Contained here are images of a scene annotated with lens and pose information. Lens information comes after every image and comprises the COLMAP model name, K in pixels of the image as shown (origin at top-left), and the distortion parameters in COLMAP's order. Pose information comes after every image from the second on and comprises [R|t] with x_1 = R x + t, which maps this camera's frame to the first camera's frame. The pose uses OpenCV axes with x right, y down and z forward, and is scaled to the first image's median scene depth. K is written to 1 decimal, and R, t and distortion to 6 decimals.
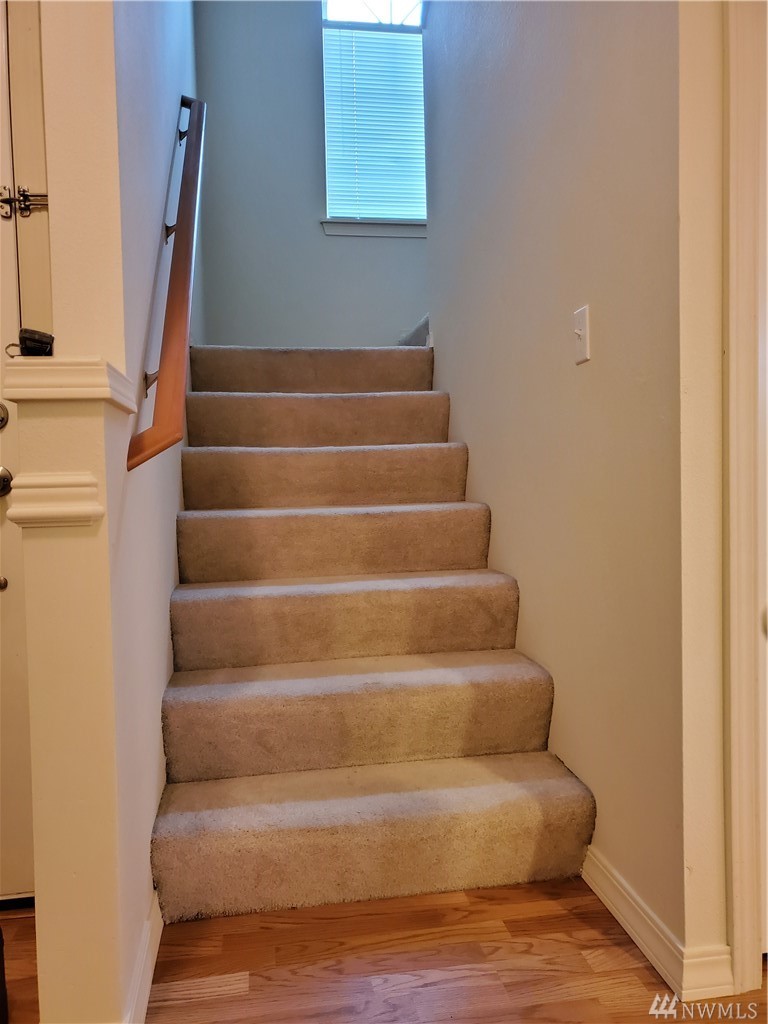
lens RADIAL K [[790.7, 0, 384.0], [0, 790.7, 512.0], [0, 0, 1]] dist [0.033716, 0.002132]
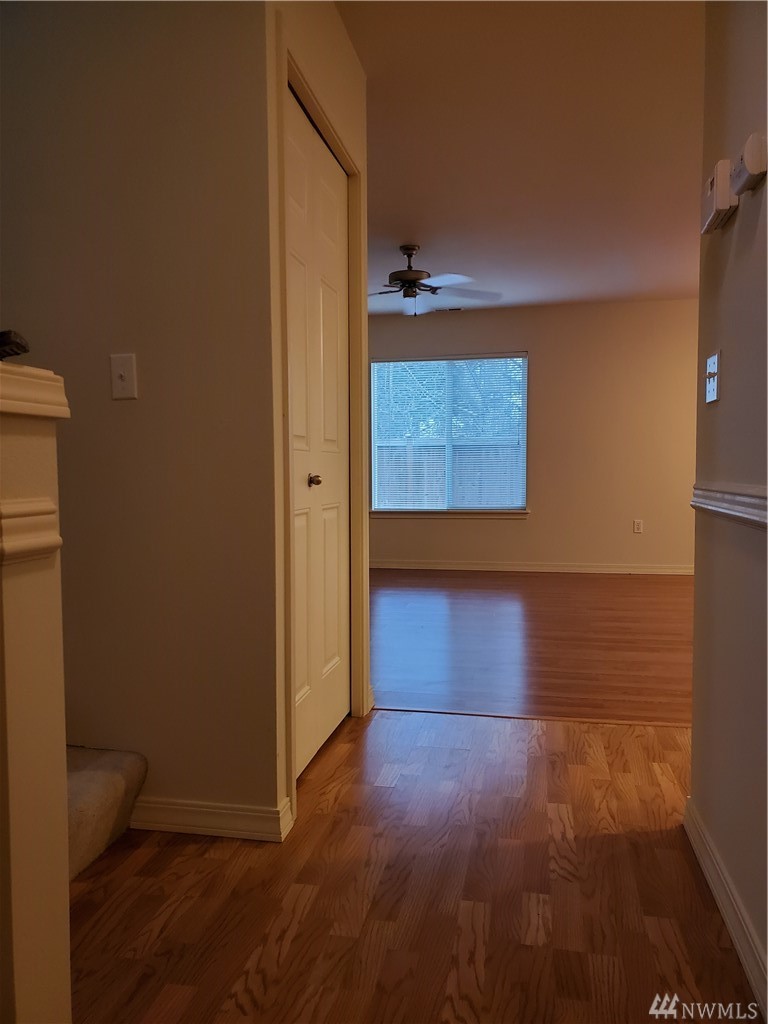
lens RADIAL K [[790.7, 0, 384.0], [0, 790.7, 512.0], [0, 0, 1]] dist [0.033716, 0.002132]
pose [[0.338356, -0.026280, 0.940651, -0.903703], [0.031479, 0.999367, 0.016597, -0.030675], [-0.940492, 0.023995, 0.338969, 0.275388]]
